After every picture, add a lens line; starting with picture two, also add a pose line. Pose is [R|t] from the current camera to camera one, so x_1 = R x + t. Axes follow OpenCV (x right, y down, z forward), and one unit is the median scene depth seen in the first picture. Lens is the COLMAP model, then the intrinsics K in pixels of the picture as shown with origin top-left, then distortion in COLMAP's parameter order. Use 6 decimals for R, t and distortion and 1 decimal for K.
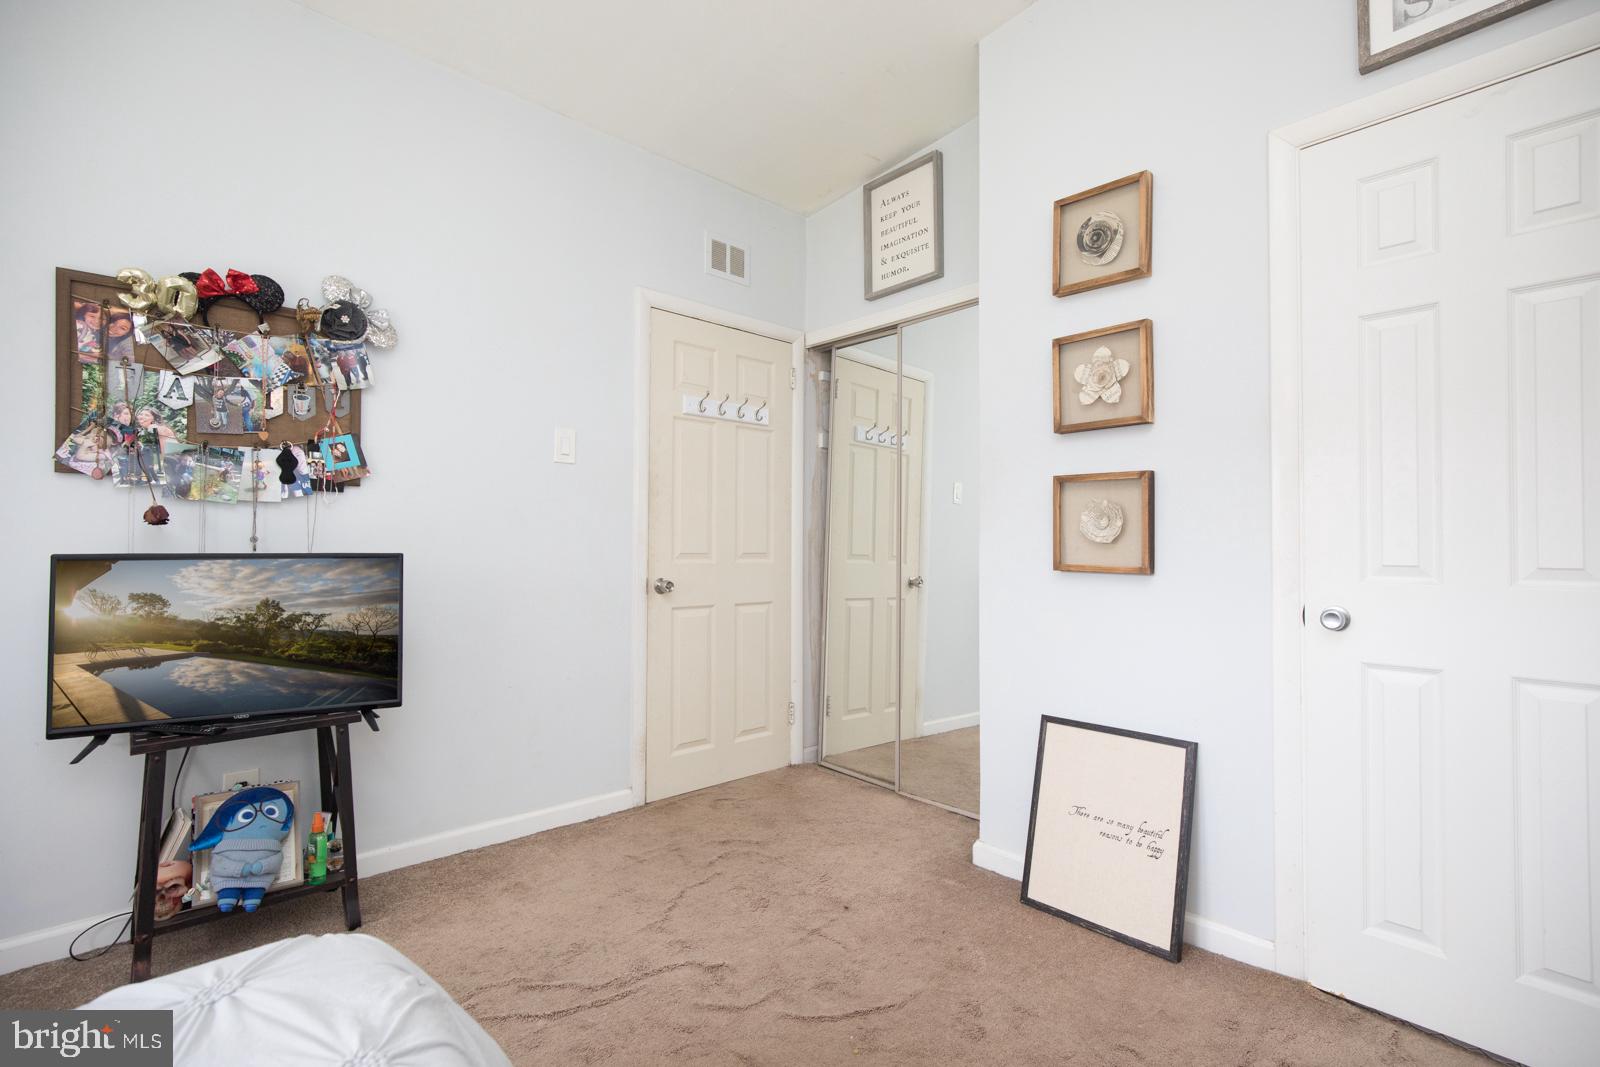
lens RADIAL K [[723.1, 0, 802.7], [0, 723.1, 542.1], [0, 0, 1]] dist [-0.018620, 0.002986]
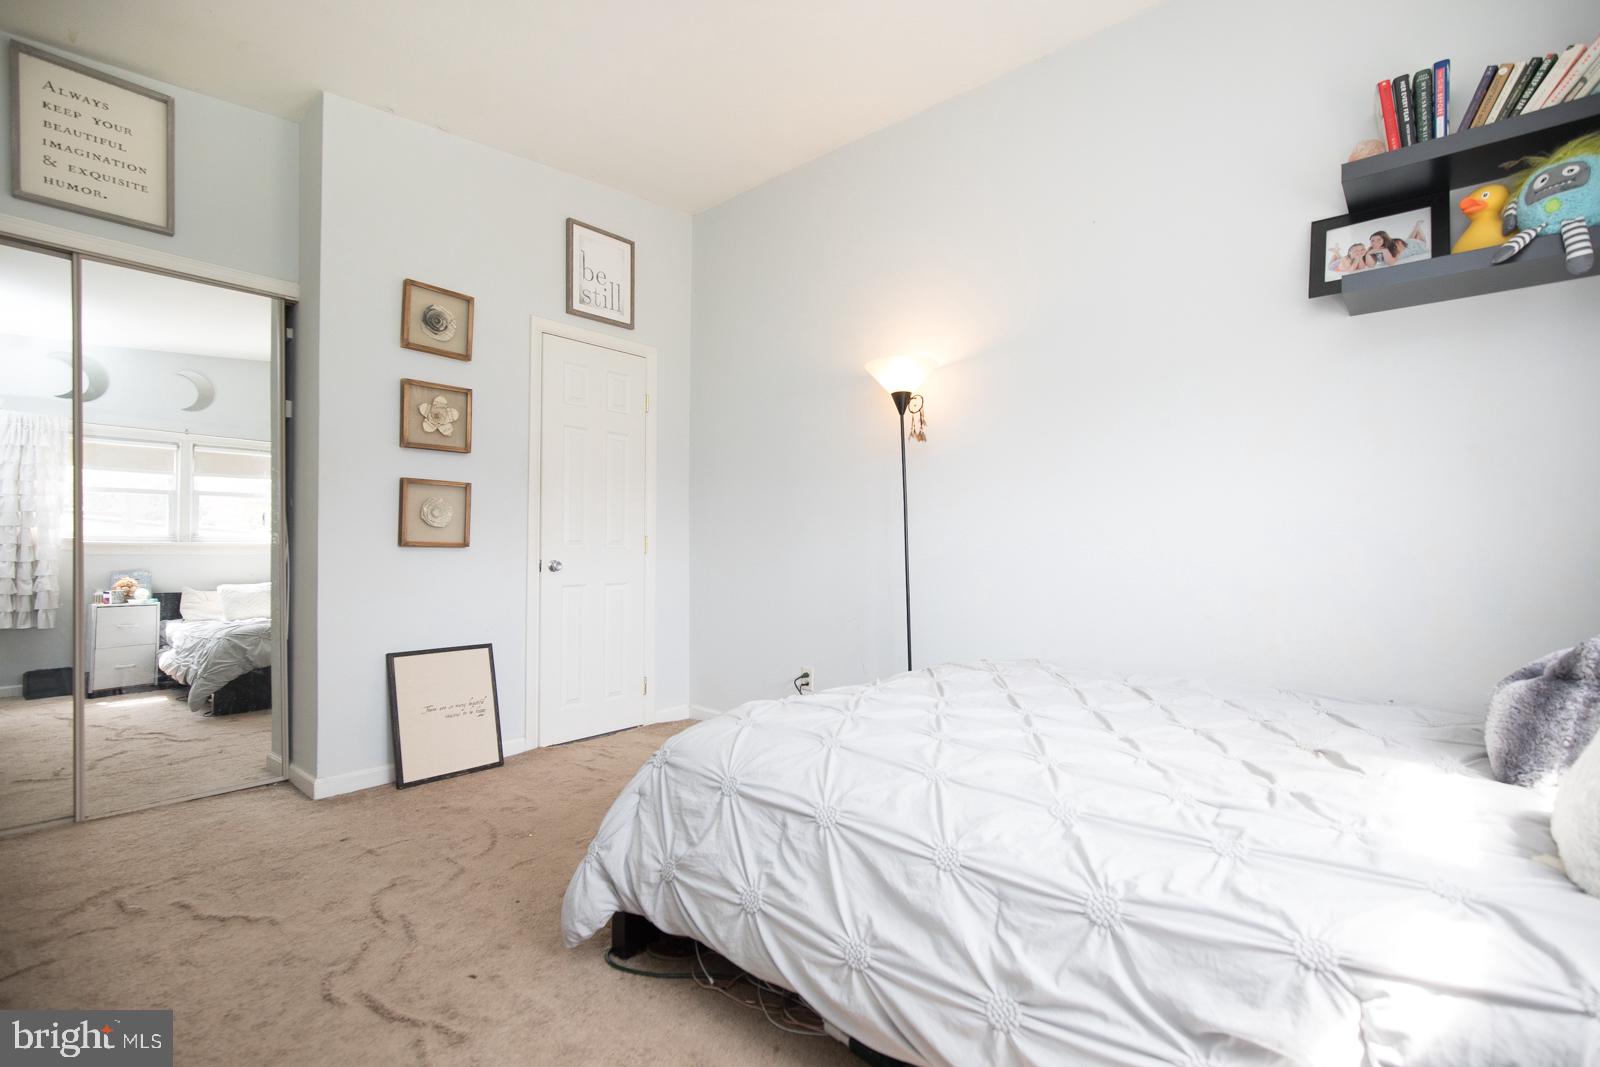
lens RADIAL K [[723.1, 0, 802.8], [0, 723.1, 545.1], [0, 0, 1]] dist [-0.018620, 0.002986]
pose [[-0.094601, -0.010629, 0.995459, -1.138546], [-0.017999, 0.999798, 0.008965, 0.011917], [-0.995353, -0.017069, -0.094773, 0.380850]]
